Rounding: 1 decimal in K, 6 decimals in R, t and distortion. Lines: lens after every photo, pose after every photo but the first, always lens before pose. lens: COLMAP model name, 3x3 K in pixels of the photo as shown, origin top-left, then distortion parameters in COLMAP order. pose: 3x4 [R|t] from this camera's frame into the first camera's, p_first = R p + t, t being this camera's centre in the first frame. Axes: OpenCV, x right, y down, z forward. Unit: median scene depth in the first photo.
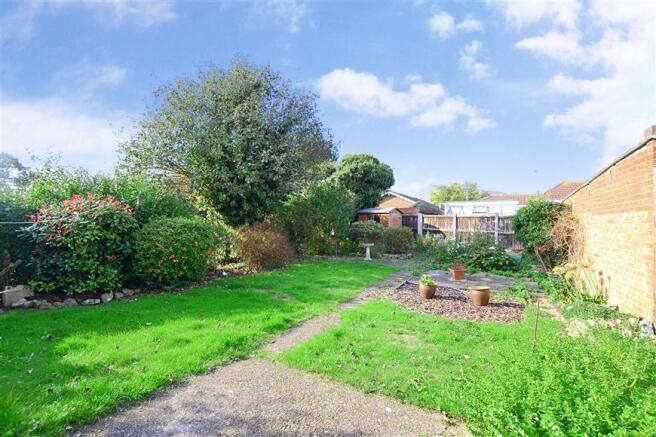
lens RADIAL K [[289.7, 0, 328.6], [0, 289.7, 220.0], [0, 0, 1]] dist [-0.021522, -0.000333]
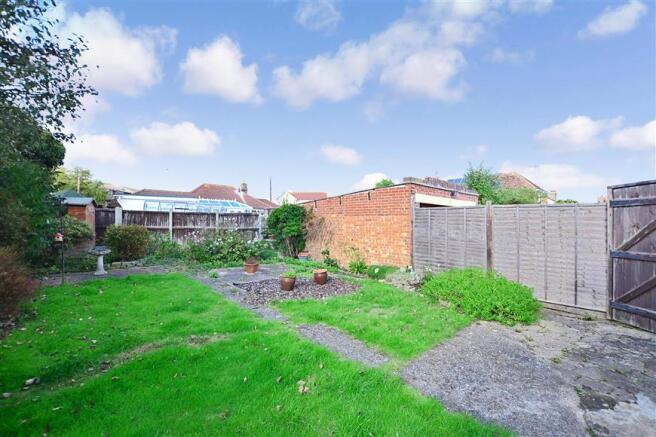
lens RADIAL K [[289.7, 0, 328.6], [0, 289.7, 218.1], [0, 0, 1]] dist [-0.021522, -0.000333]
pose [[0.322853, -0.004064, 0.946440, -0.340468], [-0.009883, 0.999922, 0.007665, -0.008066], [-0.946397, -0.011828, 0.322788, 0.255908]]
